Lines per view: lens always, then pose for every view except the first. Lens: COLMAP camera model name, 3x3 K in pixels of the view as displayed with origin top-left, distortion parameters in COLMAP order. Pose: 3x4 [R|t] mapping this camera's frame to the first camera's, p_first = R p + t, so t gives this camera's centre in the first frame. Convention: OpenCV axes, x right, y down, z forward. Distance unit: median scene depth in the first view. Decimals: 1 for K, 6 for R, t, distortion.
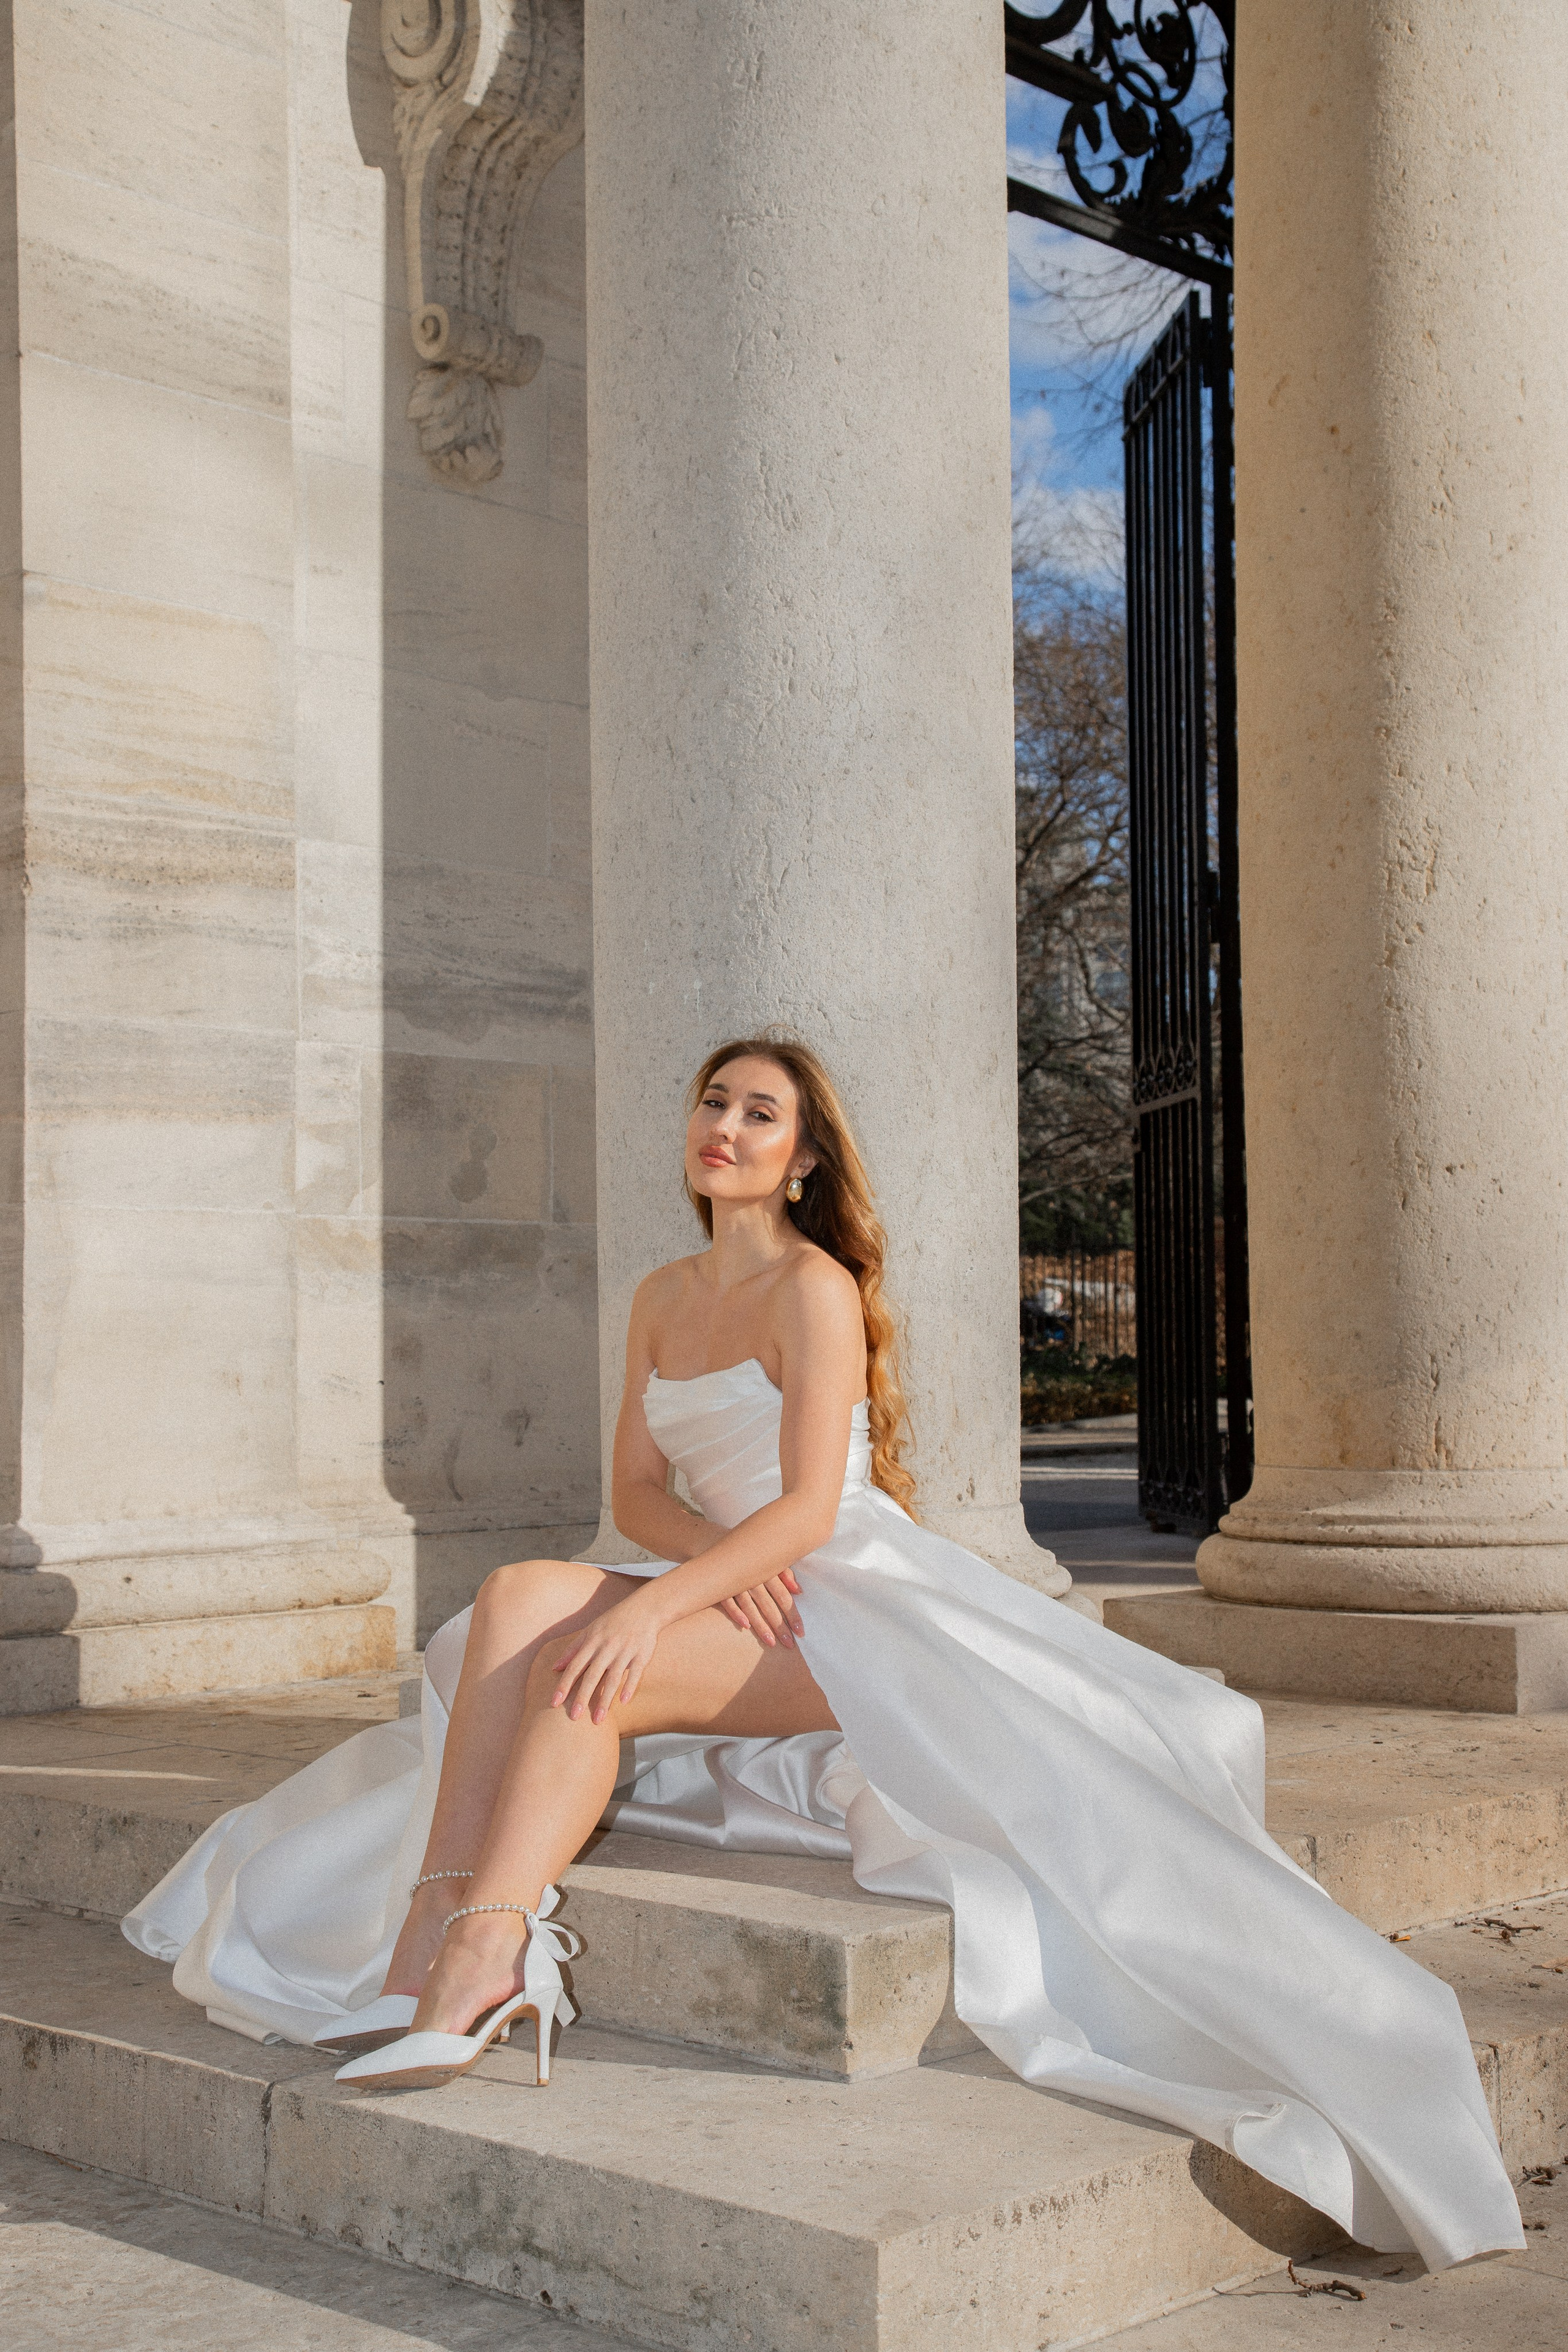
lens RADIAL K [[3062.2, 0, 780.9], [0, 3062.2, 1162.1], [0, 0, 1]] dist [0.111249, 0.000000]
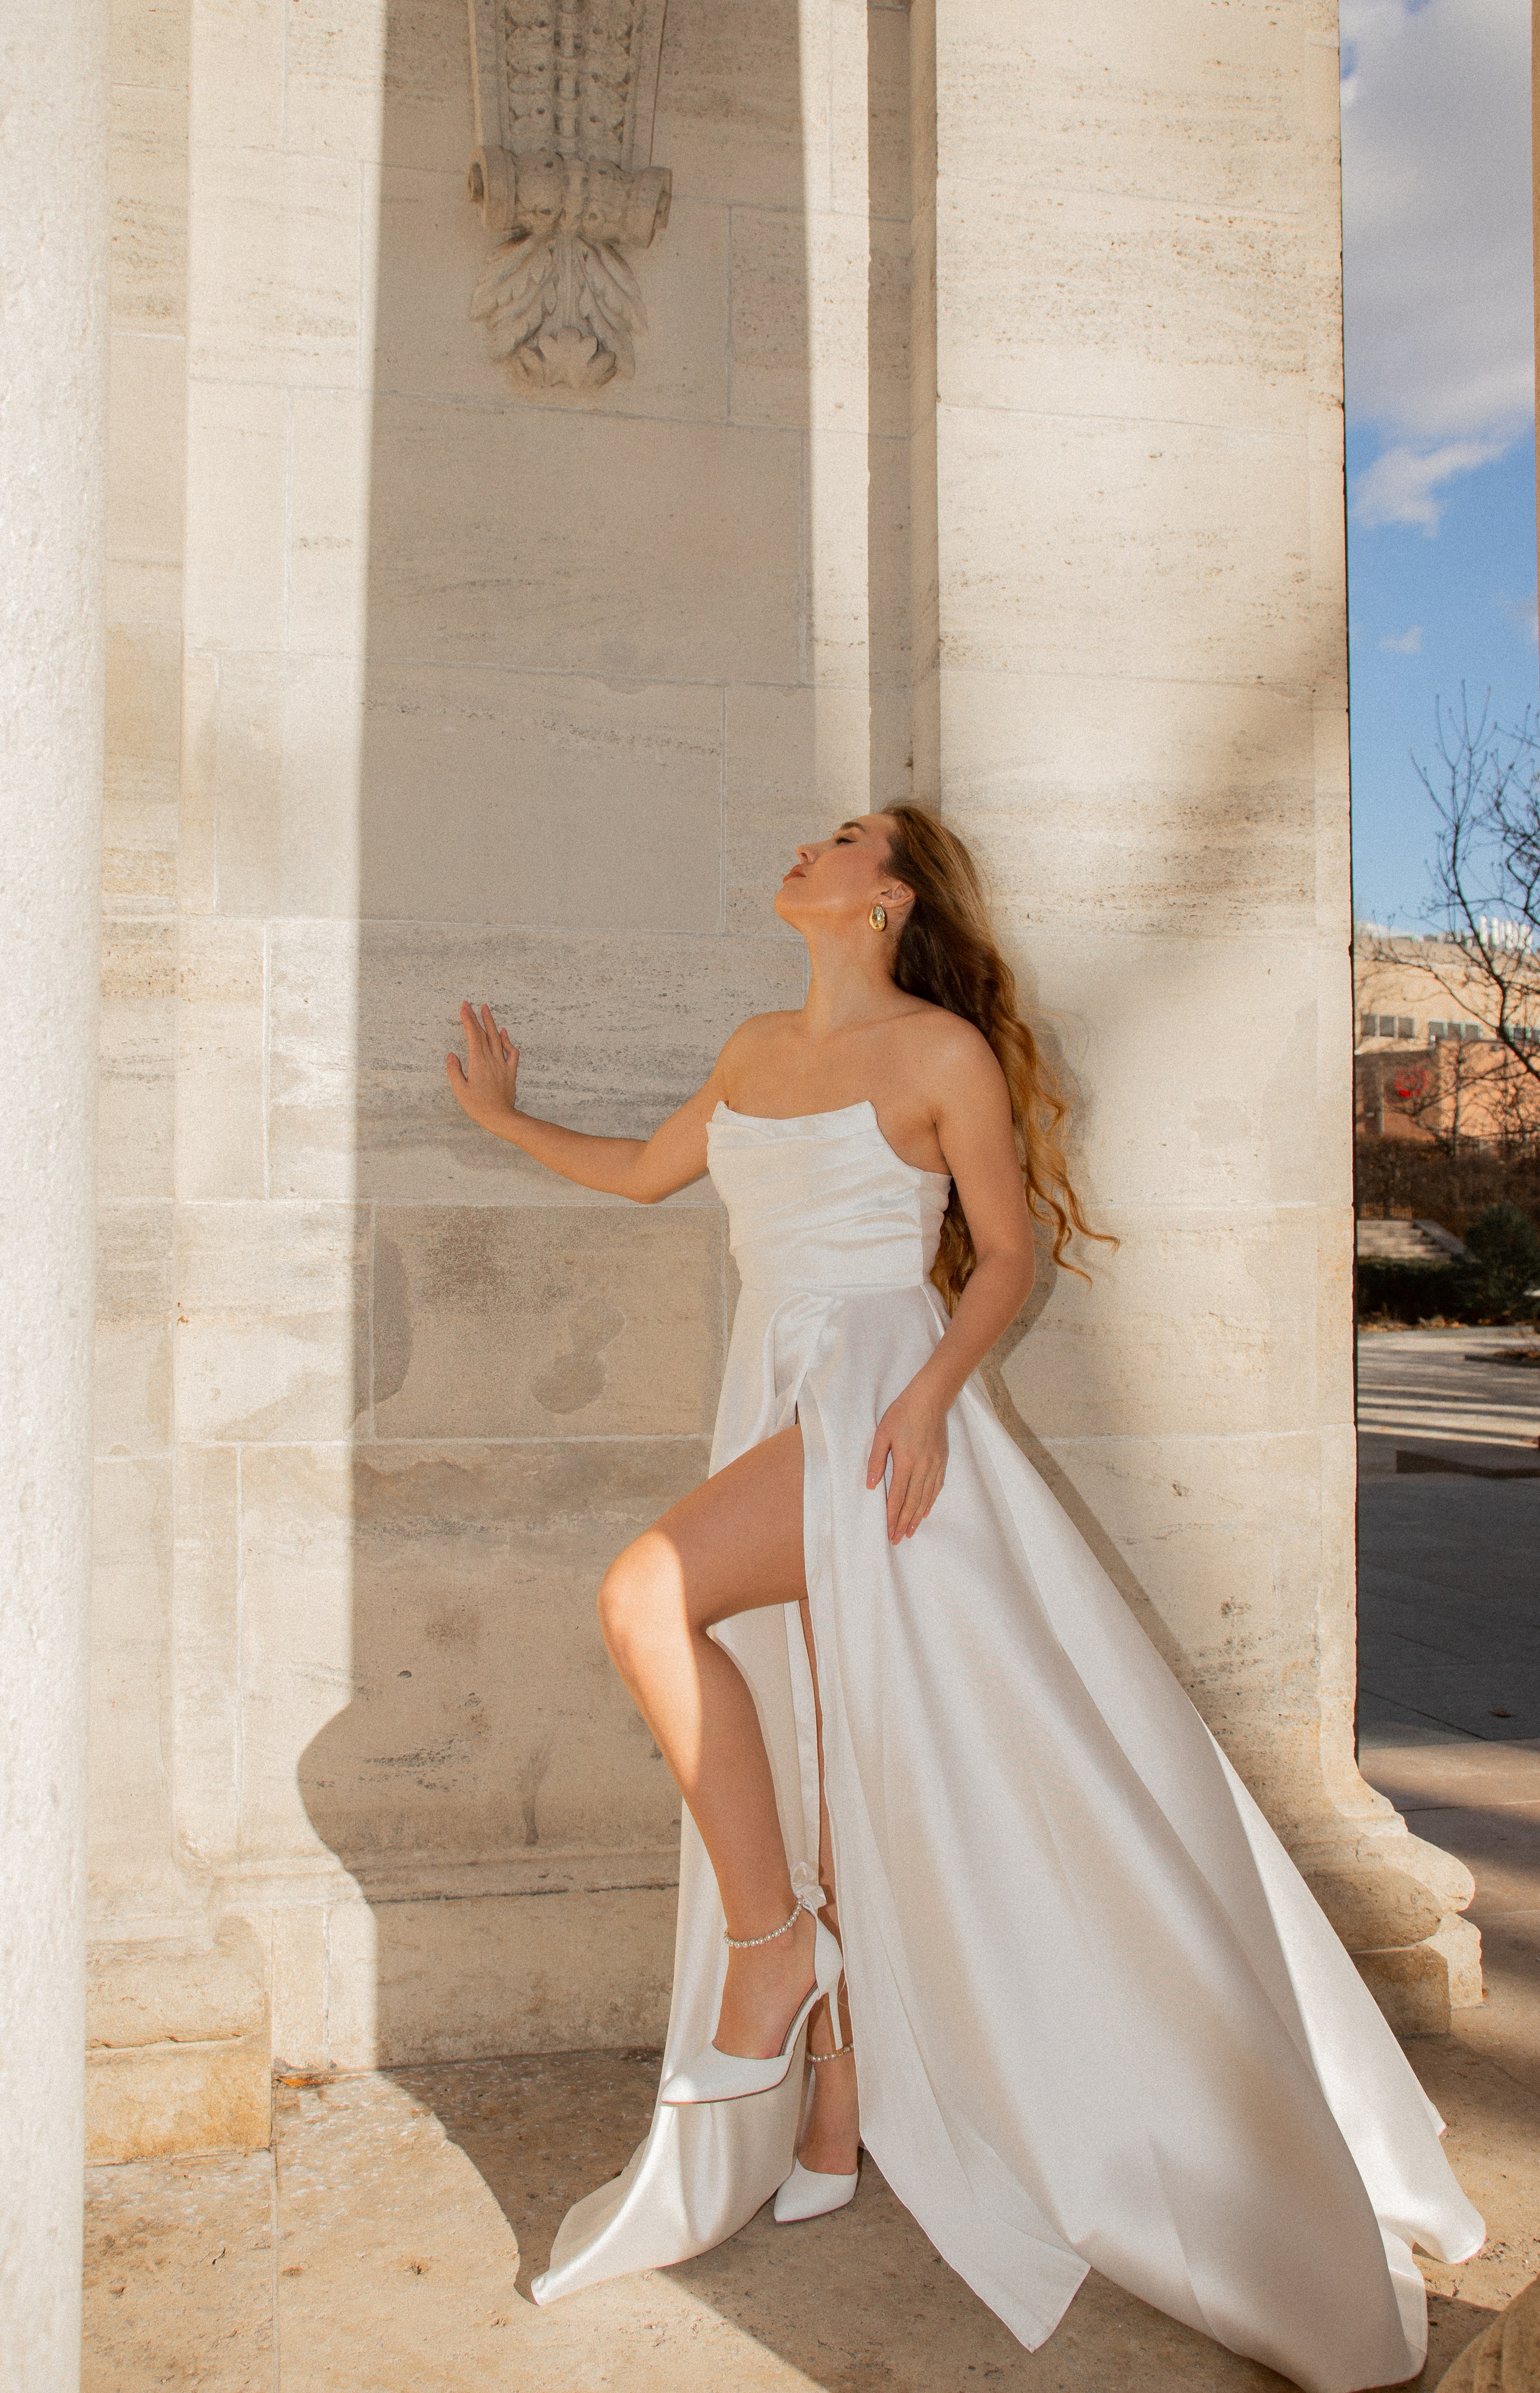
lens RADIAL K [[2114.3, 0, 758.3], [0, 2114.3, 1142.7], [0, 0, 1]] dist [-0.042401, 0.024718]
pose [[0.831002, -0.008596, -0.556202, 0.233585], [0.021828, 0.999614, 0.017165, -0.064225], [0.555840, -0.026405, 0.830870, 0.716599]]
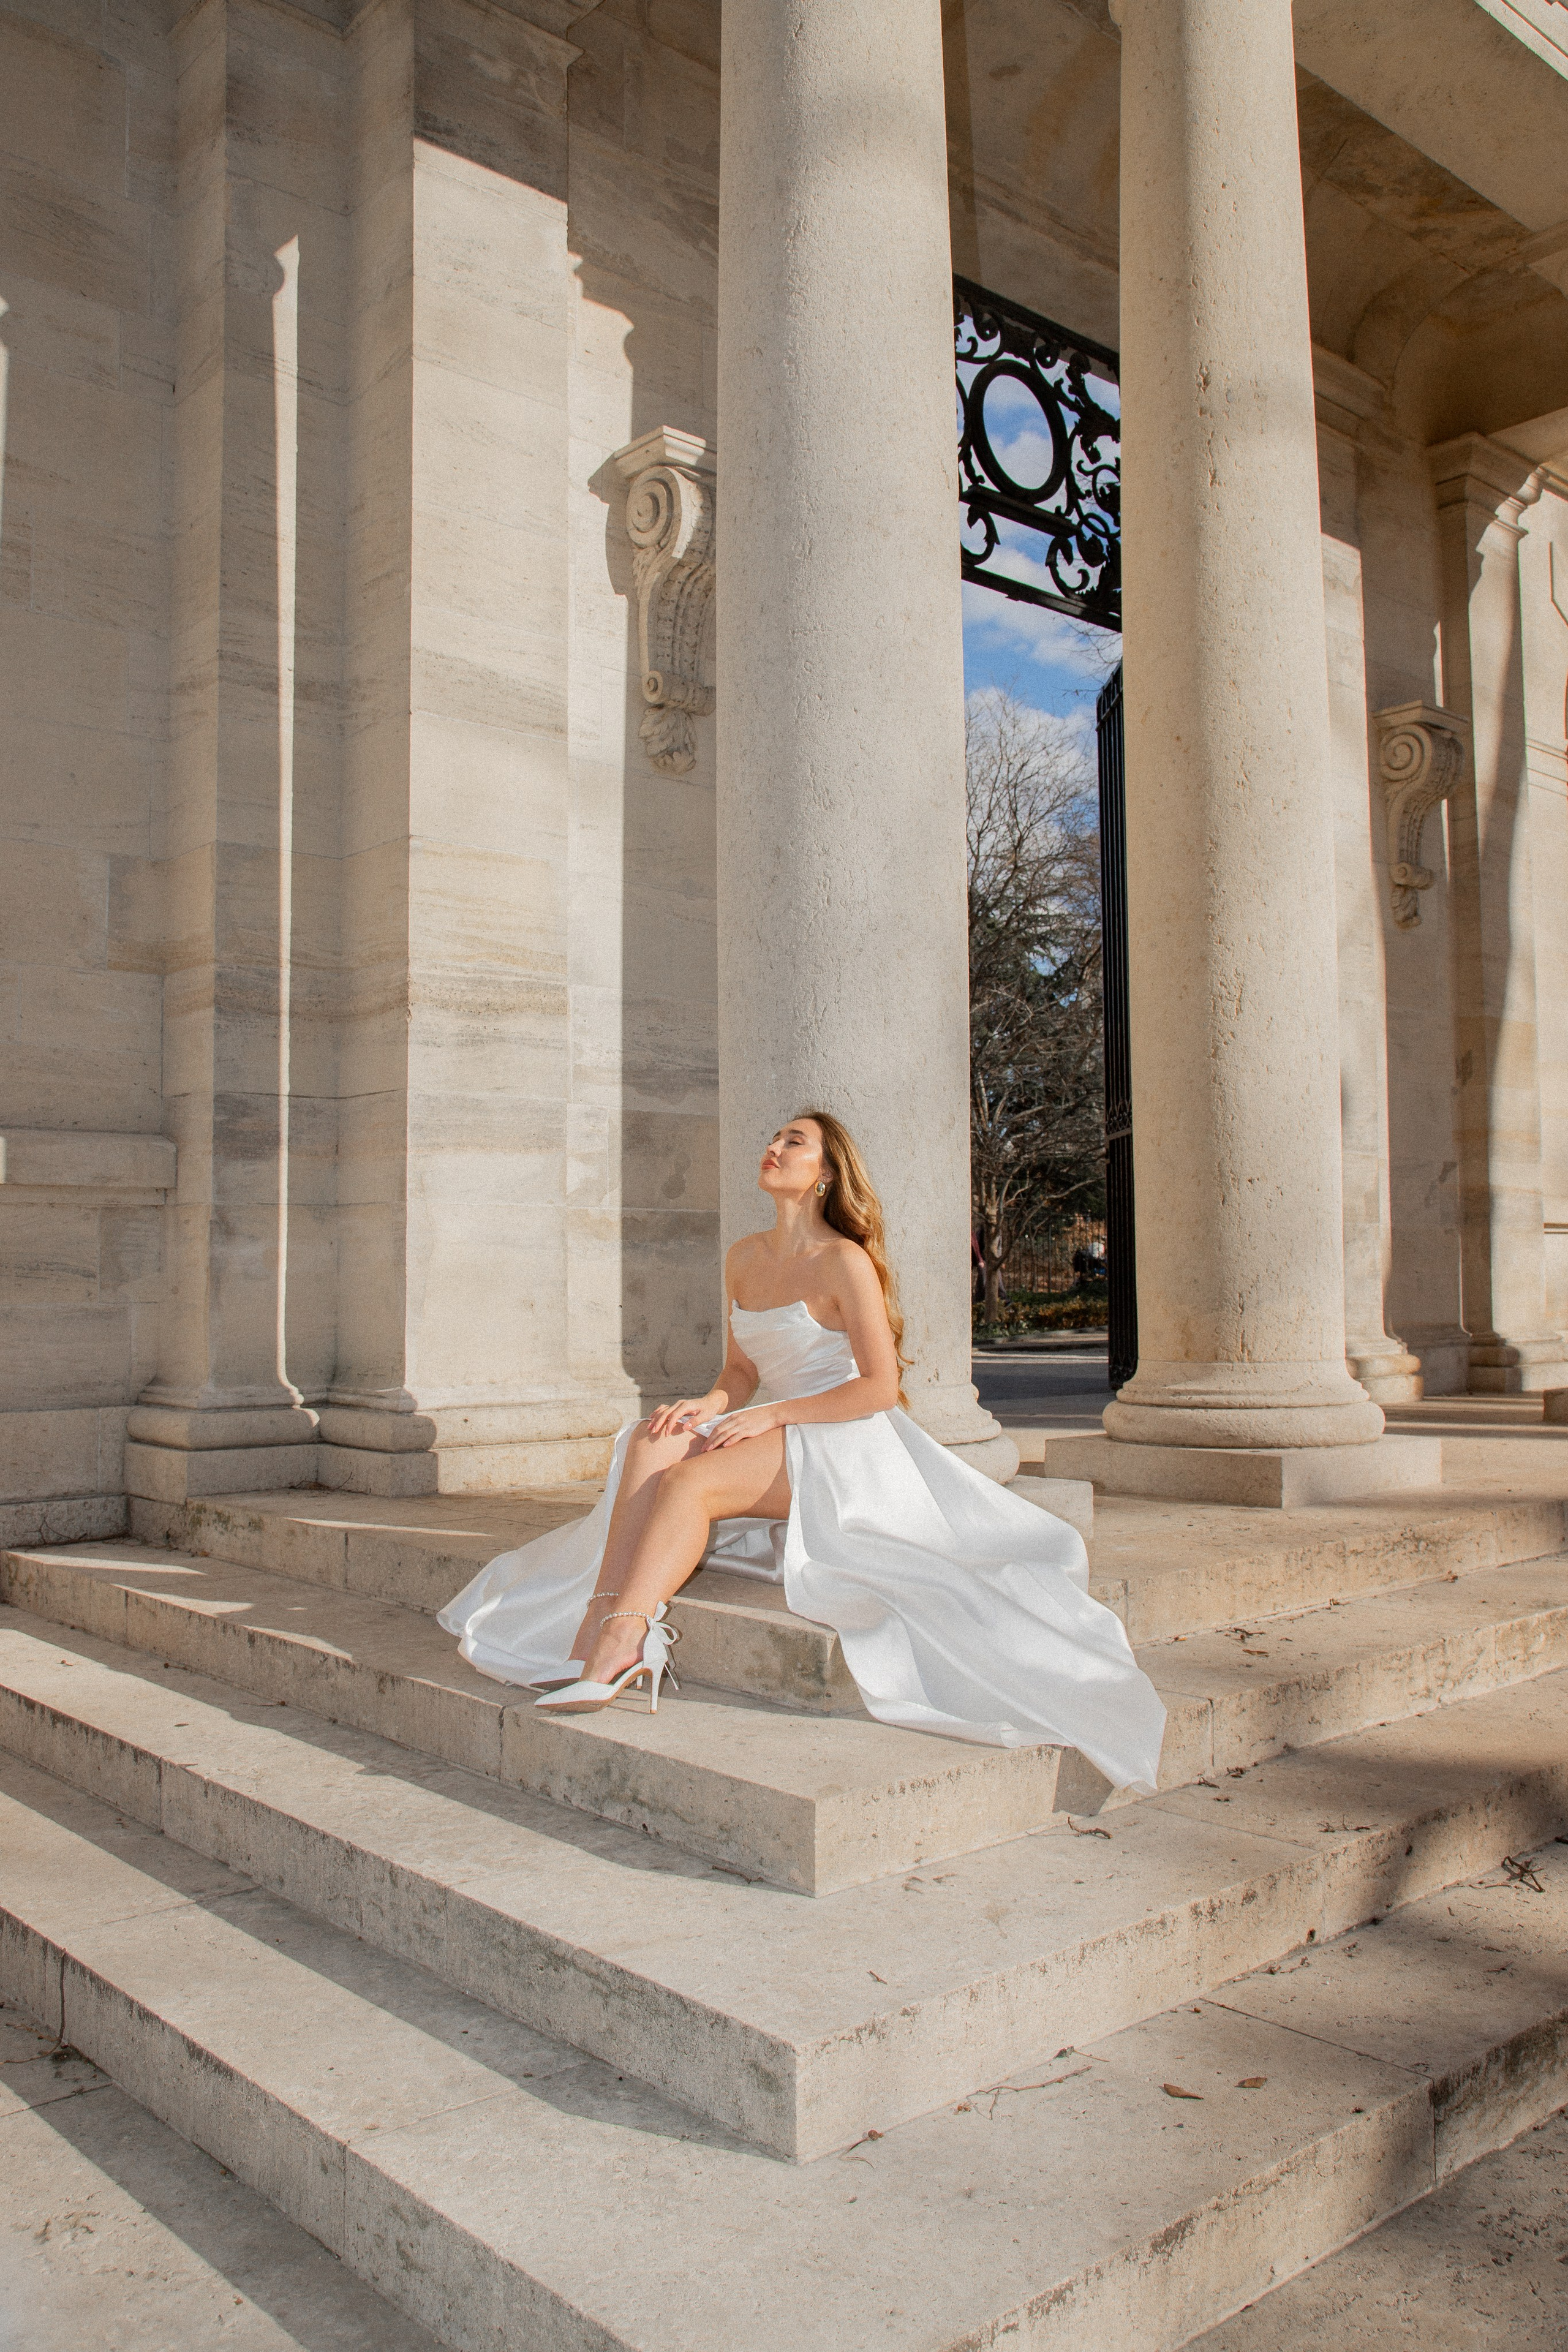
lens RADIAL K [[1911.5, 0, 781.7], [0, 1911.5, 1152.8], [0, 0, 1]] dist [-0.078507, 0.000877]
pose [[0.996335, -0.001771, -0.085515, 0.053046], [0.001449, 0.999992, -0.003820, -0.009165], [0.085521, 0.003682, 0.996330, -0.040509]]
